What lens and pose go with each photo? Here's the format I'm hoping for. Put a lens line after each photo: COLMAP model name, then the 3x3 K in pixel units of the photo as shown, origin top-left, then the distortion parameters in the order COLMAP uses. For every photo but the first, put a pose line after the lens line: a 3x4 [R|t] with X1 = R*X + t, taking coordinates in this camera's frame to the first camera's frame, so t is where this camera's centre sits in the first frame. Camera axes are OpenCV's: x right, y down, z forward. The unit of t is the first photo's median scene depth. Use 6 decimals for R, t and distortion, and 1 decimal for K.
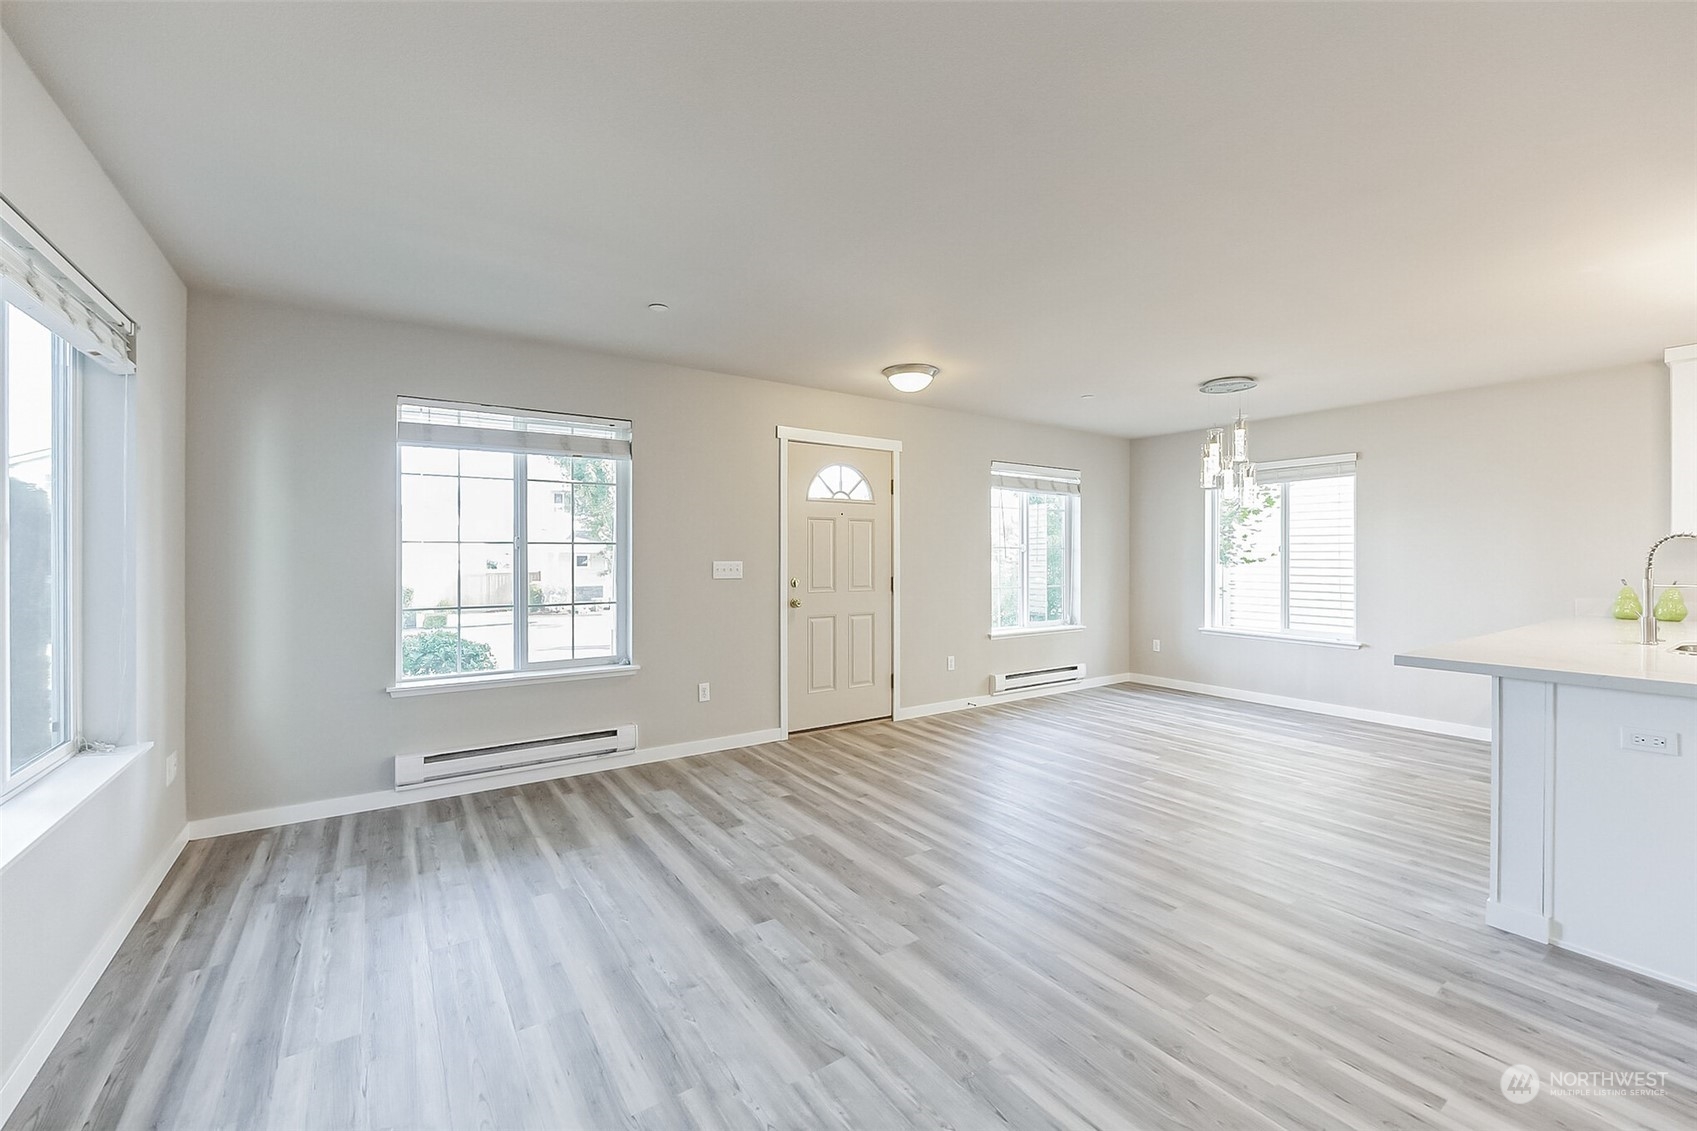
lens RADIAL K [[685.6, 0, 850.2], [0, 685.6, 556.1], [0, 0, 1]] dist [-0.003474, 0.000427]
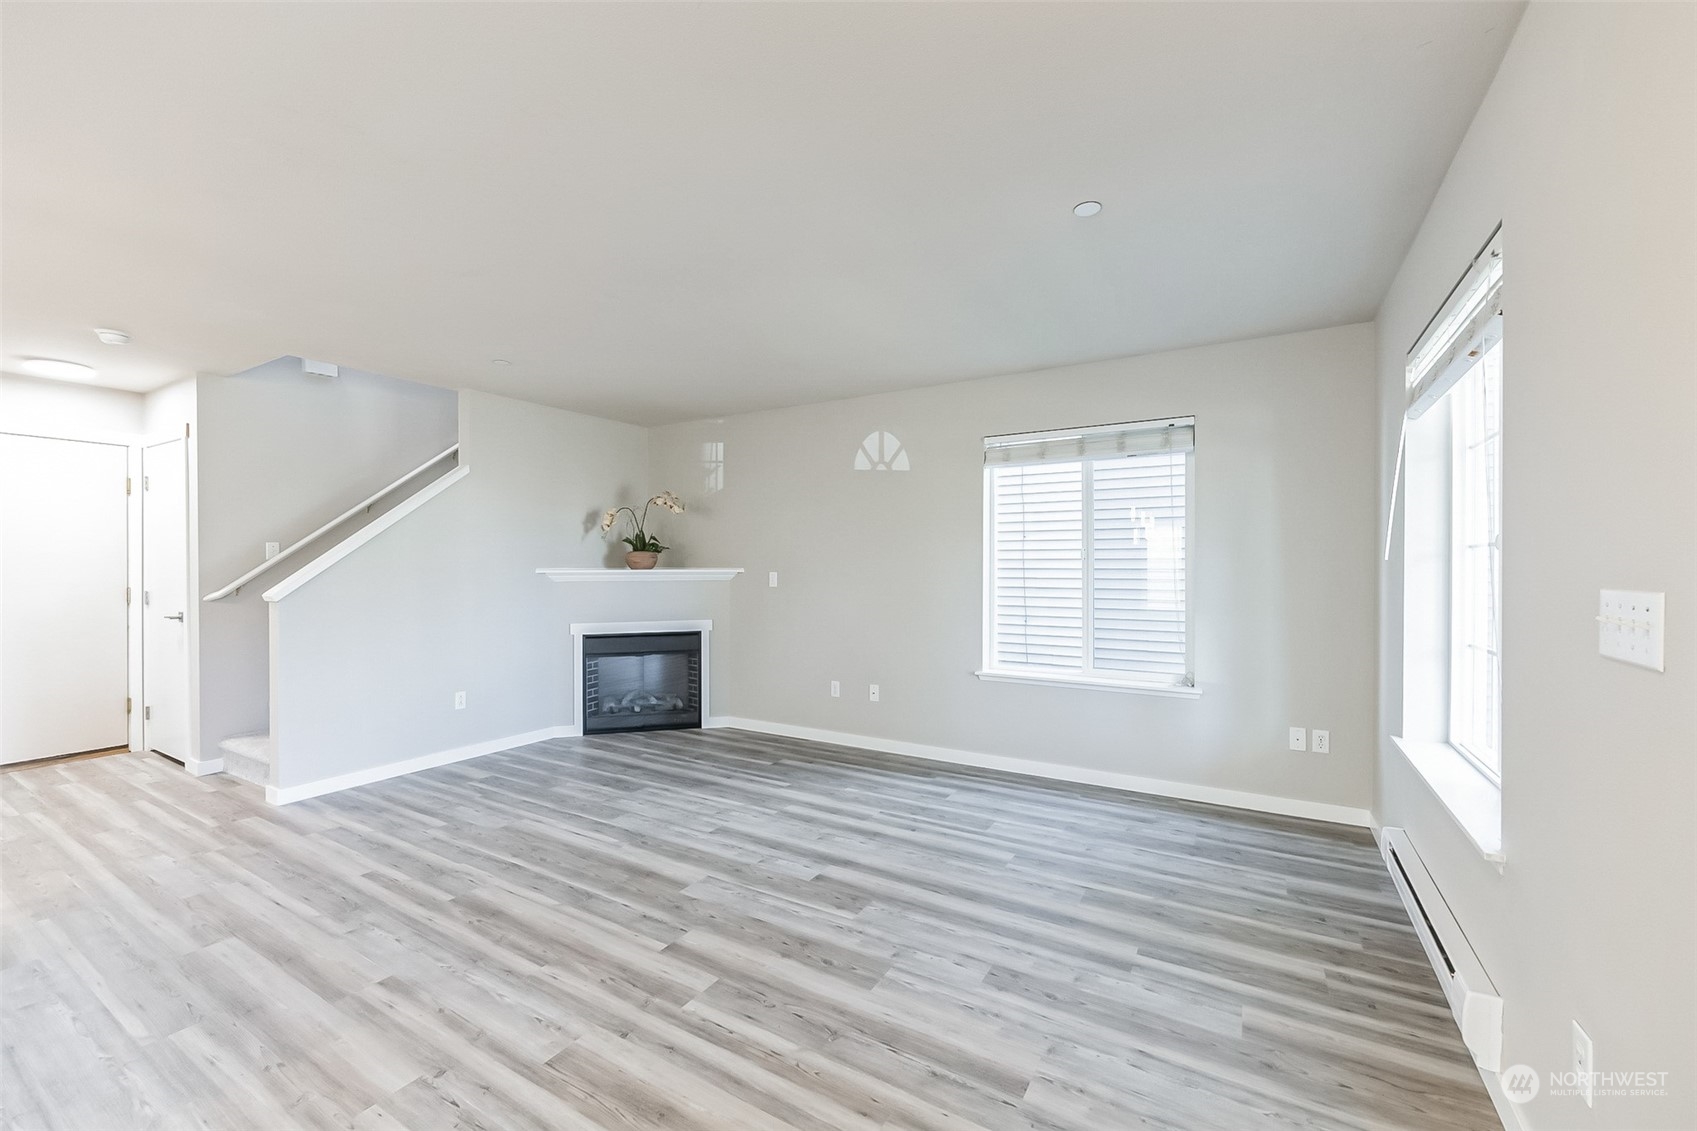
lens RADIAL K [[681.3, 0, 845.3], [0, 681.3, 565.8], [0, 0, 1]] dist [-0.000070, -0.000276]
pose [[-0.909008, -0.000612, -0.416778, 0.184701], [-0.000563, 1.000000, -0.000239, -0.000502], [0.416778, 0.000017, -0.909008, 1.221638]]
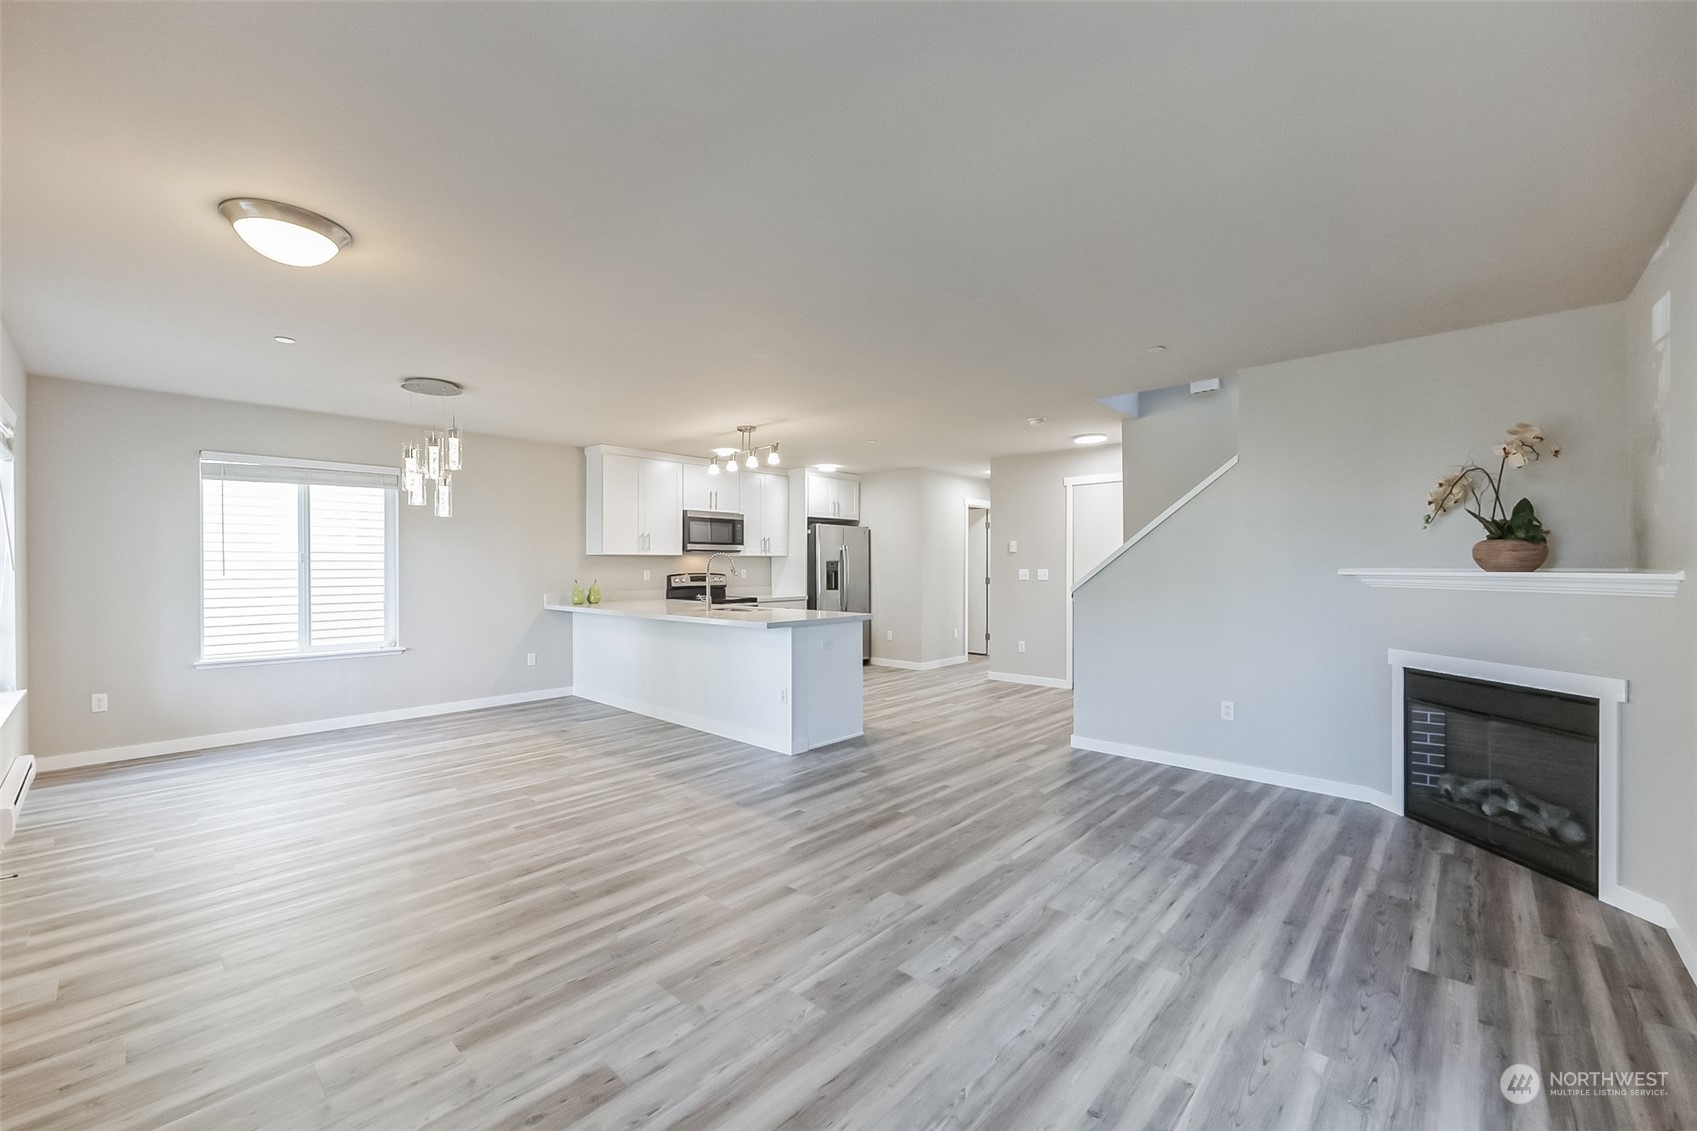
lens RADIAL K [[681.3, 0, 839.8], [0, 681.3, 567.8], [0, 0, 1]] dist [-0.000070, -0.000276]
pose [[-0.217587, -0.004210, 0.976032, -0.571187], [0.000675, 0.999990, 0.004464, -0.001296], [-0.976041, 0.001630, -0.217582, 0.748075]]
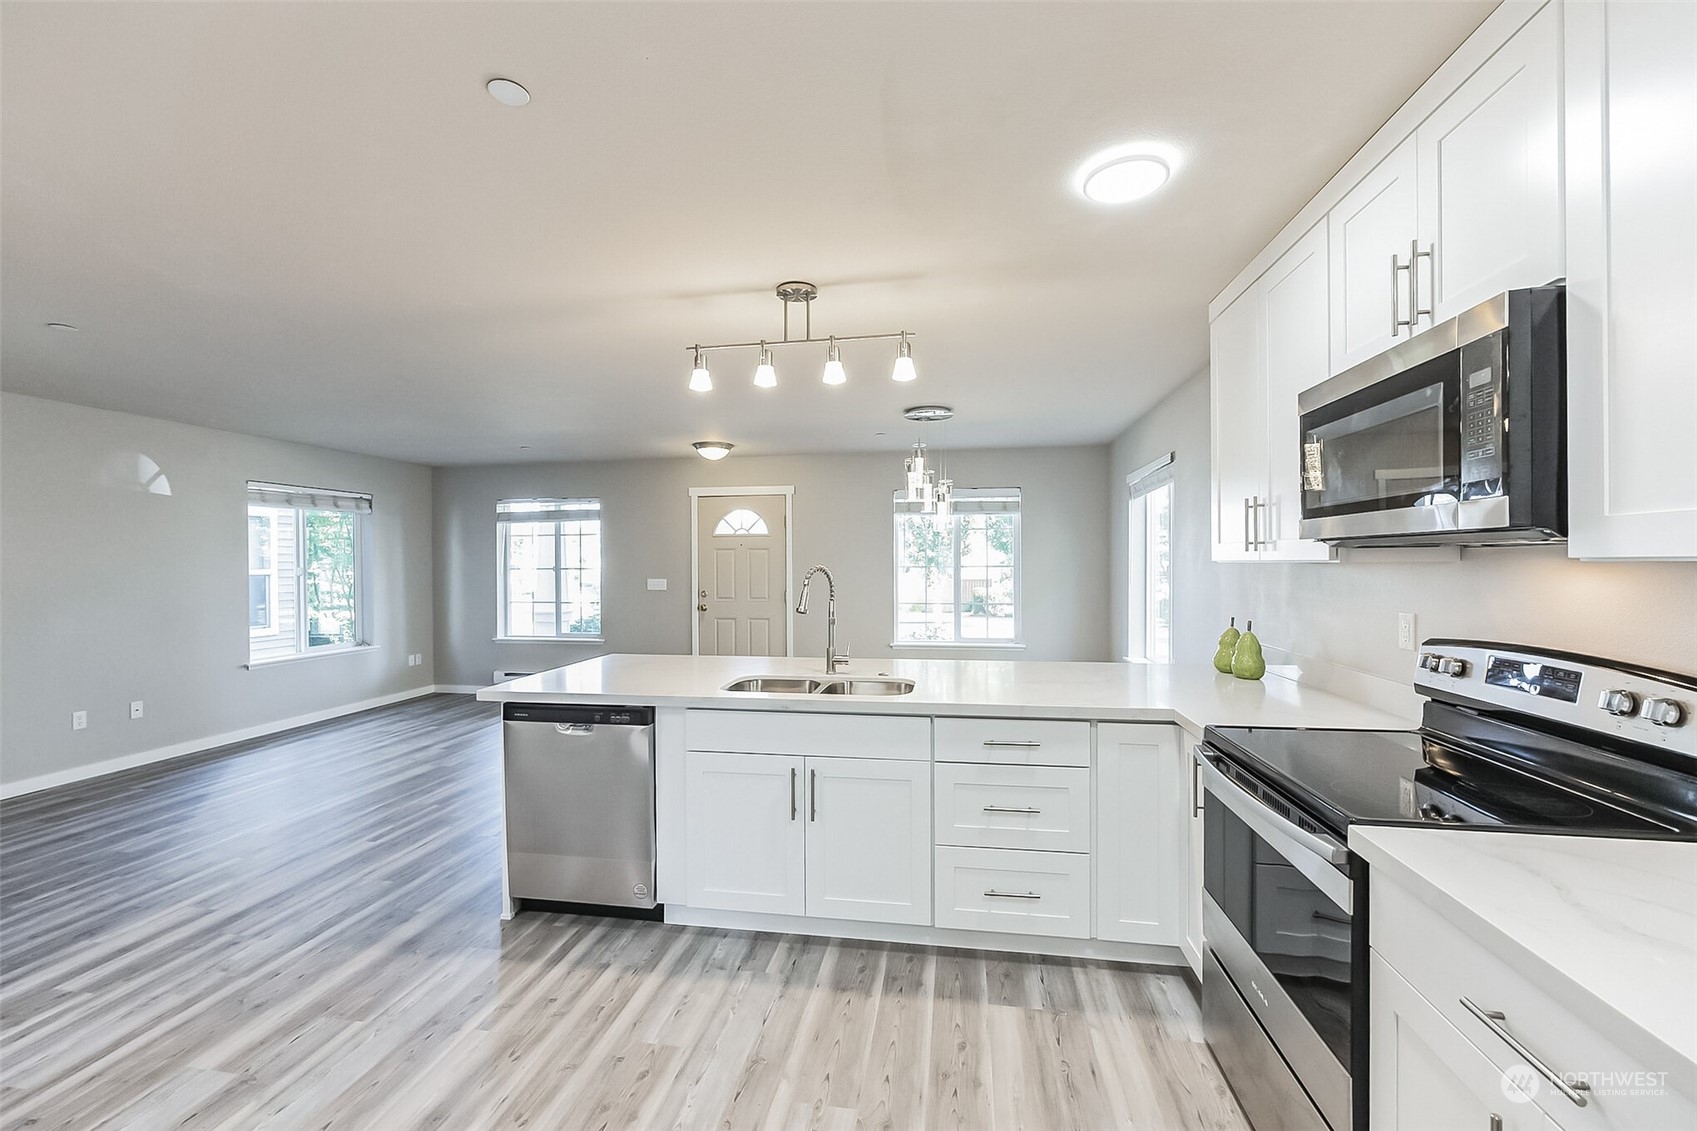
lens RADIAL K [[685.6, 0, 846.1], [0, 685.6, 570.1], [0, 0, 1]] dist [-0.003474, 0.000427]
pose [[0.722149, 0.001604, -0.691735, 1.349792], [0.006656, 0.999935, 0.009267, -0.027558], [0.691705, -0.011297, 0.722092, 0.188057]]
